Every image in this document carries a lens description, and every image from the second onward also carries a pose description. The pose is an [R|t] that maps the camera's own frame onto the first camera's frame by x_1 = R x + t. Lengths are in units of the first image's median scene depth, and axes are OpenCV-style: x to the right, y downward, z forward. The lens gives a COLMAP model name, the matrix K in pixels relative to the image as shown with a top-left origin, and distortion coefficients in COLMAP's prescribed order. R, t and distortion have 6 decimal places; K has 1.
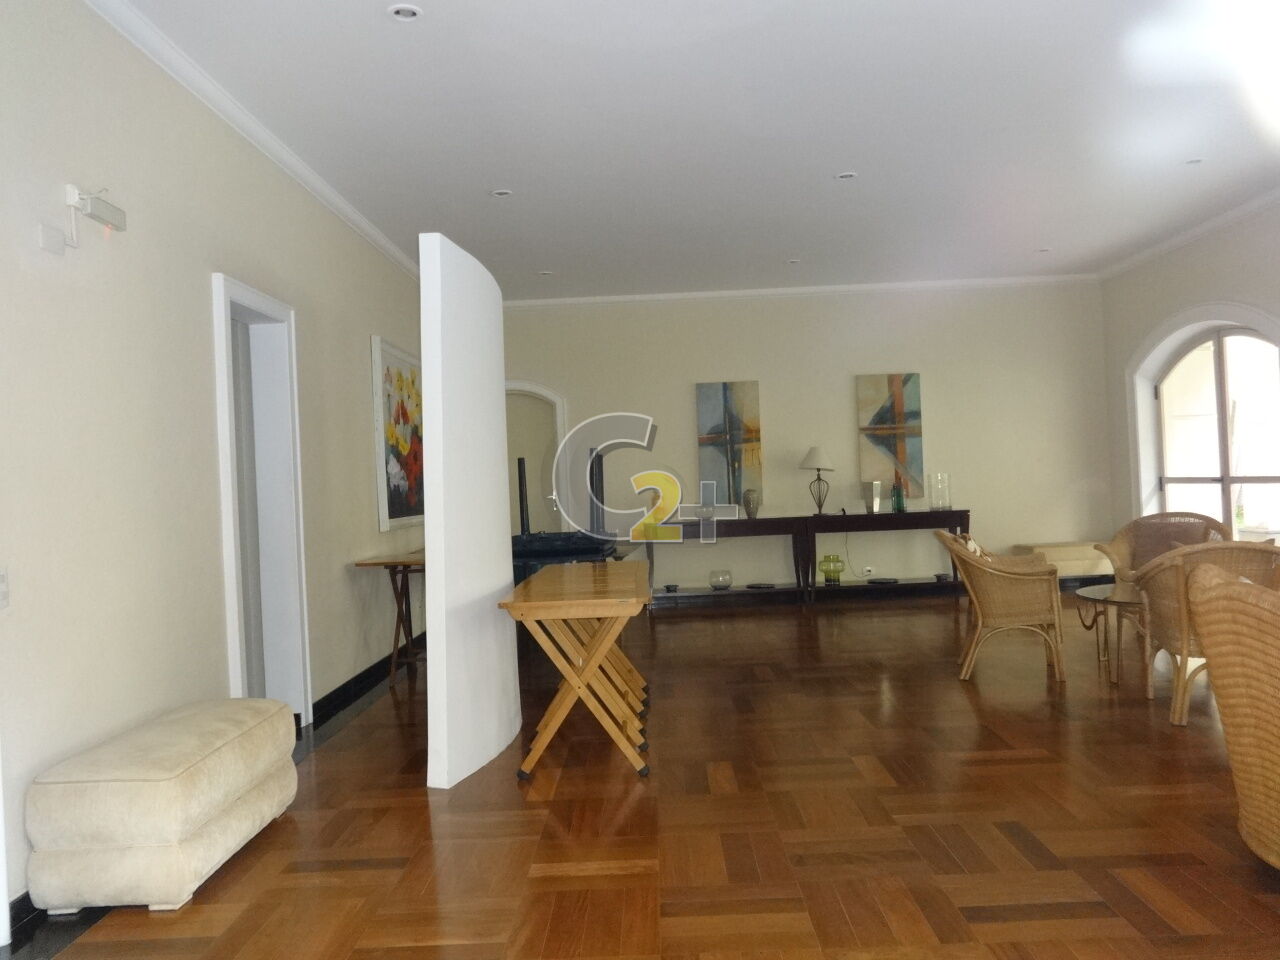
lens RADIAL K [[964.0, 0, 642.3], [0, 964.0, 477.6], [0, 0, 1]] dist [0.017395, 0.001806]
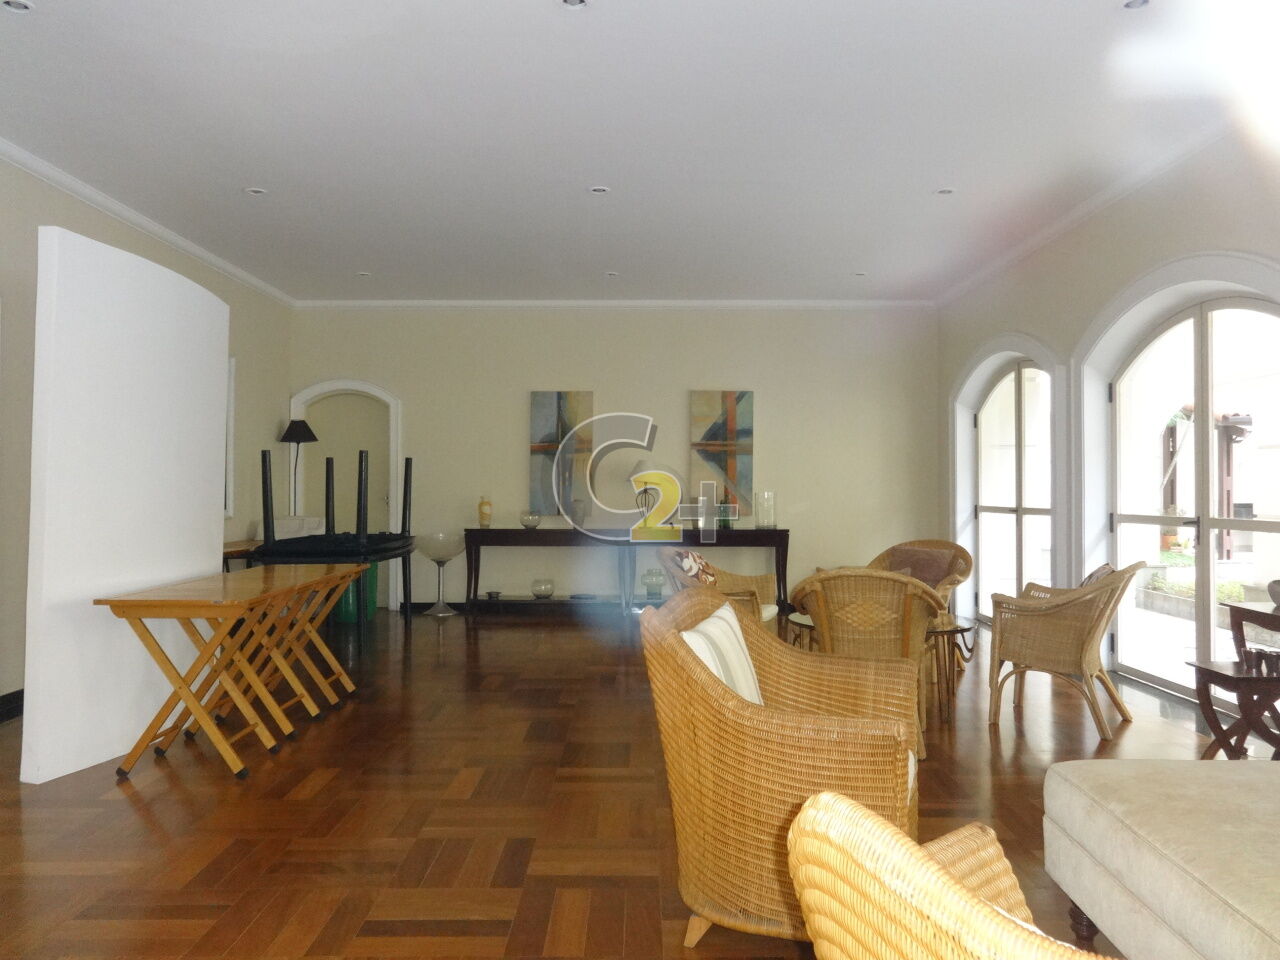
lens RADIAL K [[964.0, 0, 636.6], [0, 964.0, 477.4], [0, 0, 1]] dist [0.017395, 0.001806]
pose [[0.998975, 0.044850, -0.006091, 0.177037], [-0.044900, 0.998957, -0.008298, -0.005128], [0.005712, 0.008563, 0.999947, -0.000238]]
